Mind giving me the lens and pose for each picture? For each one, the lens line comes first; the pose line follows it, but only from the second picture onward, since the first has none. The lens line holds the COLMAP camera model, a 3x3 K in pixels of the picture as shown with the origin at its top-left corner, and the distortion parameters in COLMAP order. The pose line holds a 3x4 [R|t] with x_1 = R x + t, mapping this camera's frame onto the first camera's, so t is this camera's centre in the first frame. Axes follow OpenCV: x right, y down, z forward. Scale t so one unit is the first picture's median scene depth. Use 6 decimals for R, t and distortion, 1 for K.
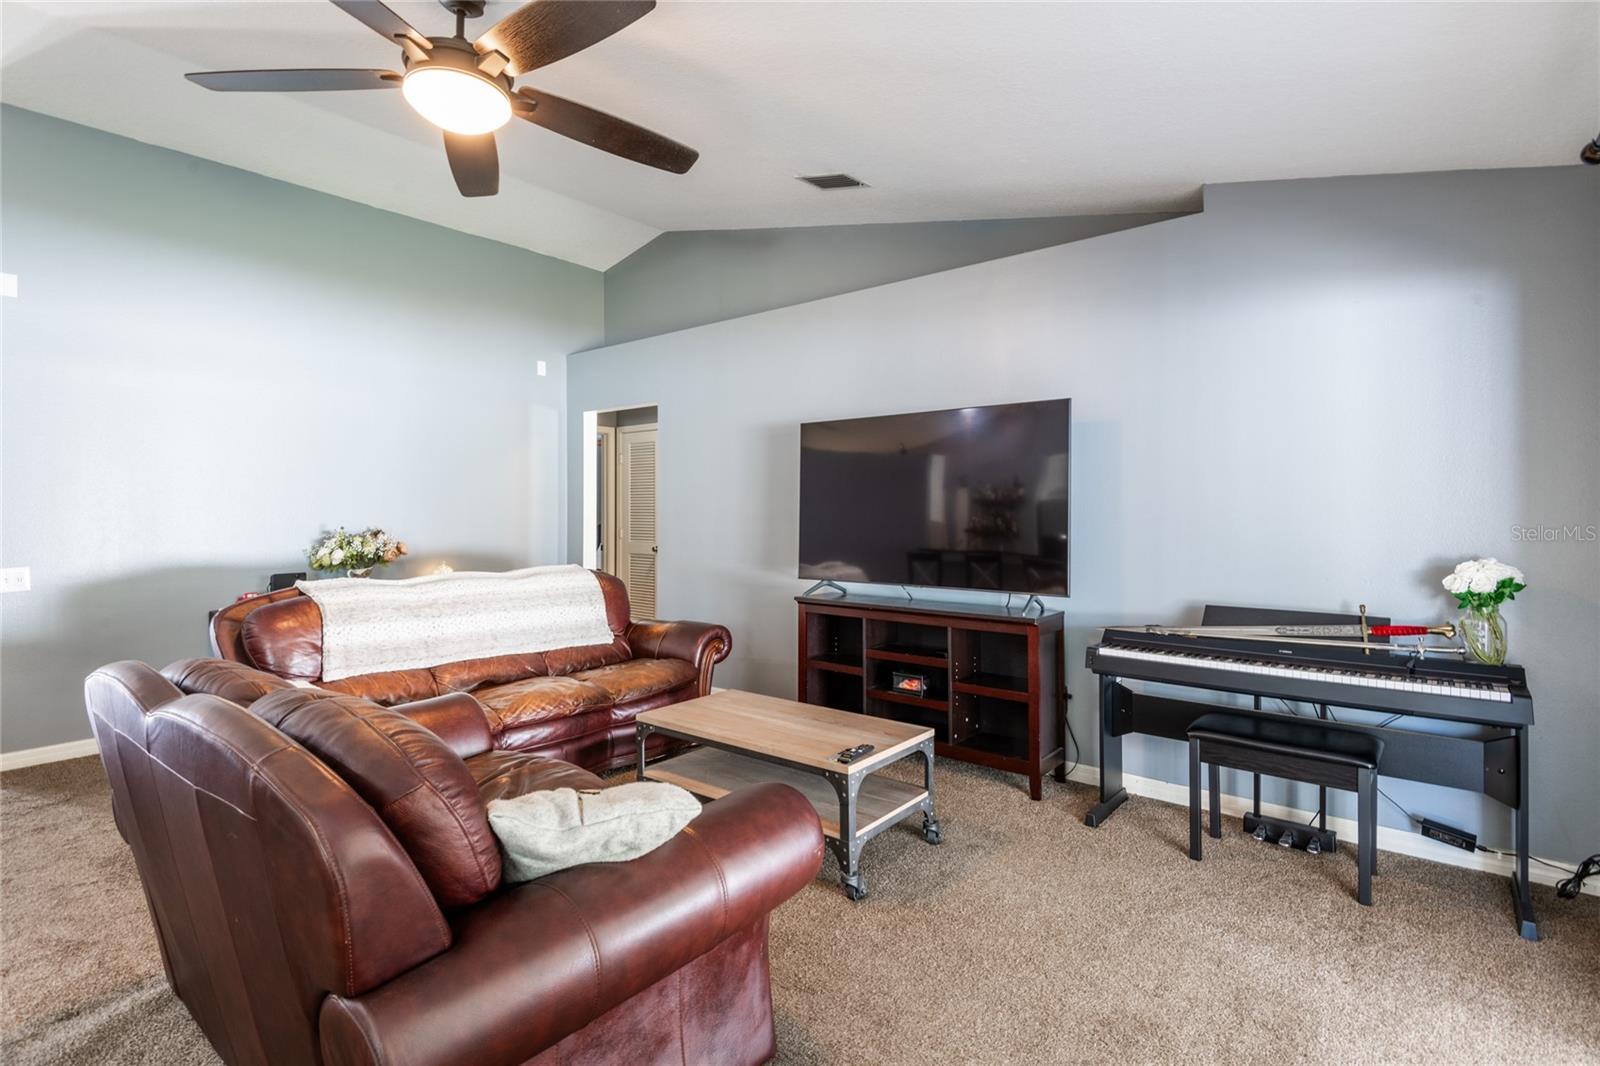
lens RADIAL K [[753.6, 0, 805.3], [0, 753.6, 518.0], [0, 0, 1]] dist [0.012841, -0.000198]
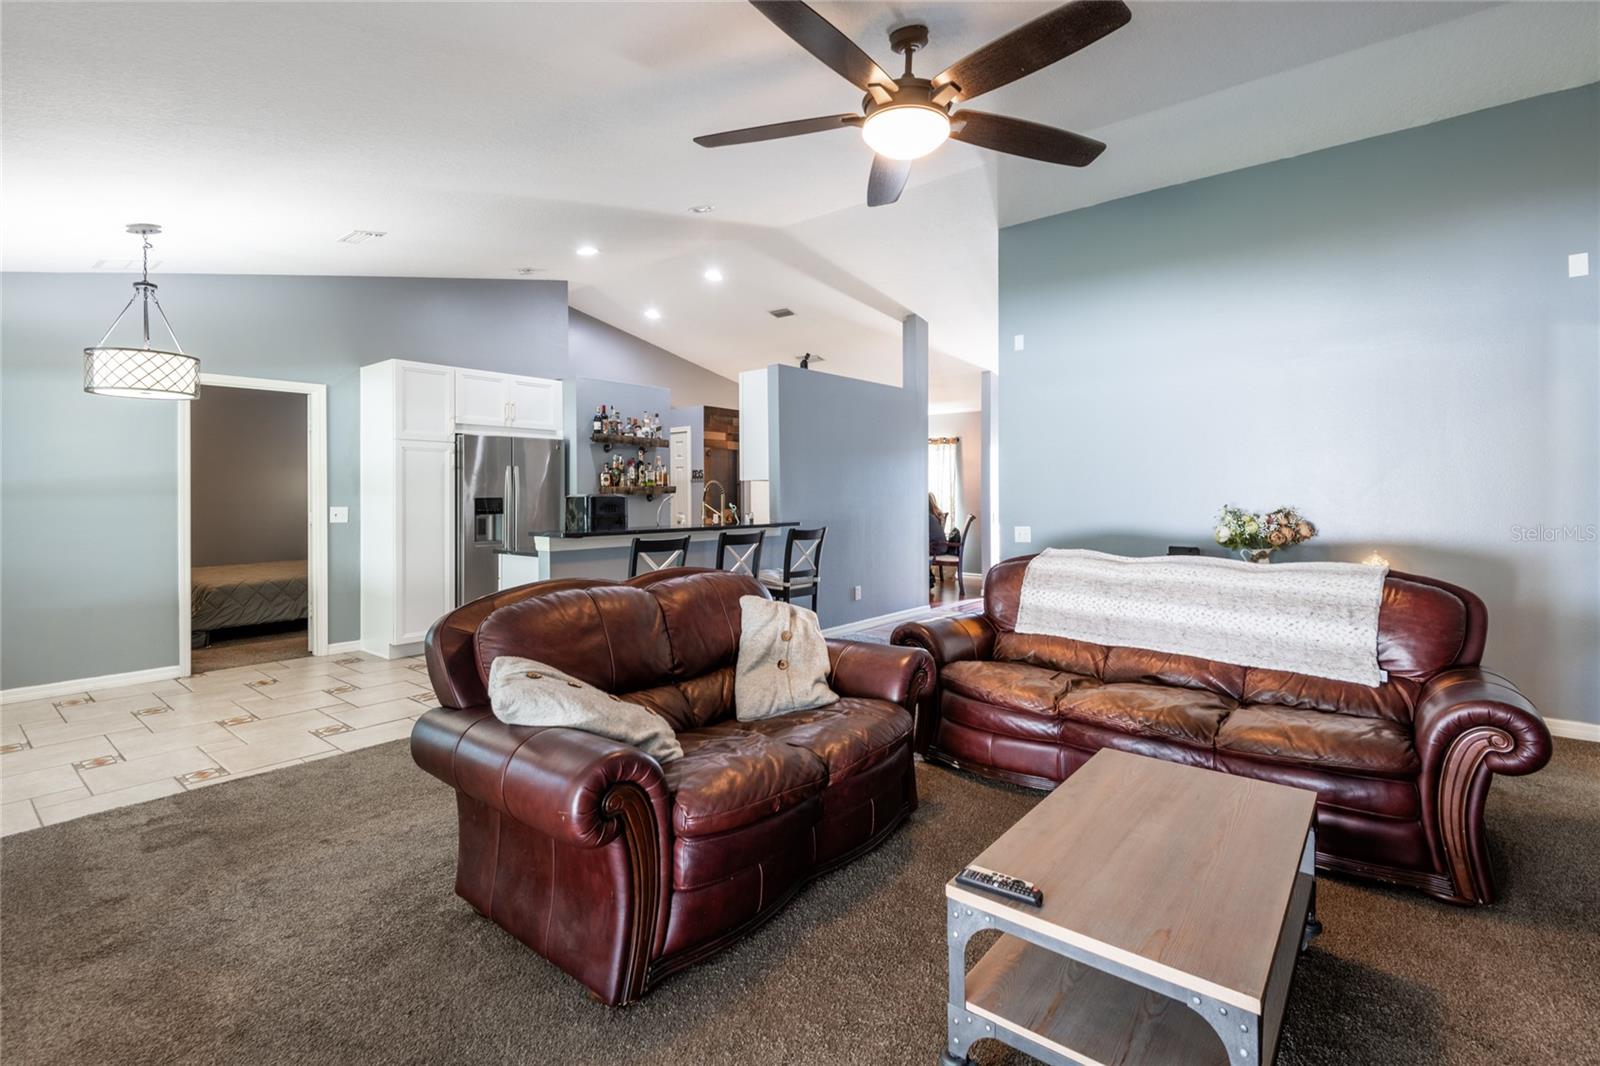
lens RADIAL K [[737.0, 0, 824.8], [0, 737.0, 497.5], [0, 0, 1]] dist [0.028947, -0.014512]
pose [[0.018479, 0.008869, -0.999790, 0.456819], [-0.006642, 0.999940, 0.008747, -0.004327], [0.999807, 0.006479, 0.018537, 0.583018]]
